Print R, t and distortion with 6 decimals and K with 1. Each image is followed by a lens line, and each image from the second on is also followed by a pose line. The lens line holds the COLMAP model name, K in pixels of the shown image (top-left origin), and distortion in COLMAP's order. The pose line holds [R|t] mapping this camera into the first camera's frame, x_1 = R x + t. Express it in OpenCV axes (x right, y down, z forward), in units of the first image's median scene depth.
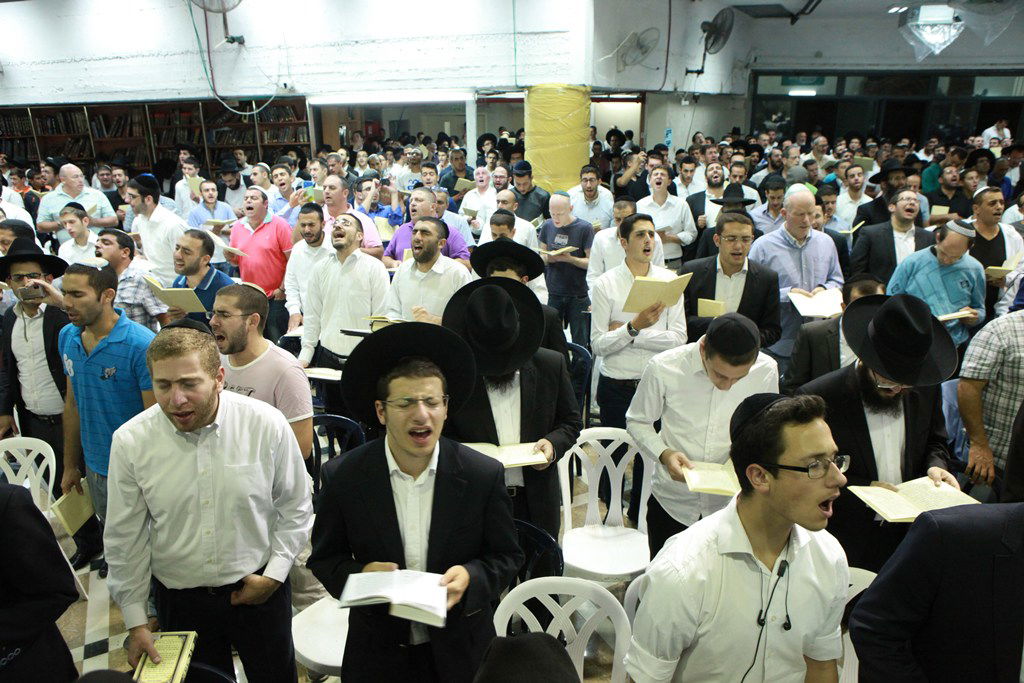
lens RADIAL K [[704.3, 0, 508.9], [0, 704.3, 337.4], [0, 0, 1]] dist [-0.067481, 0.034818]
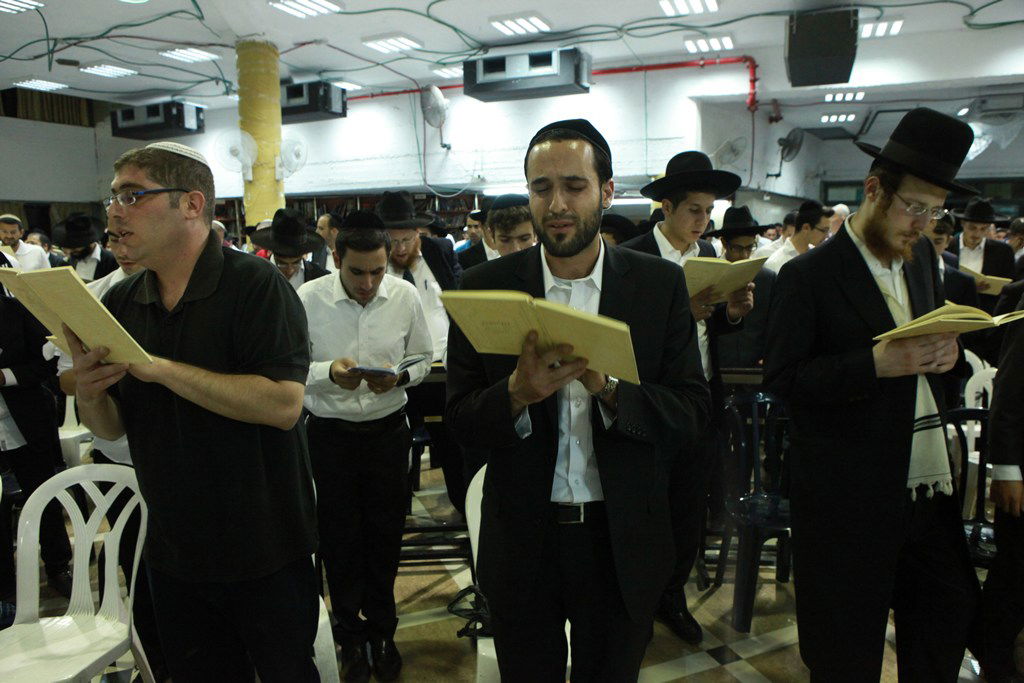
lens RADIAL K [[704.3, 0, 507.5], [0, 704.3, 340.7], [0, 0, 1]] dist [-0.067481, 0.034818]
pose [[0.993332, 0.022821, -0.113011, -0.073510], [-0.042635, 0.983438, -0.176157, 0.174812], [0.107120, 0.179800, 0.977853, -0.271612]]
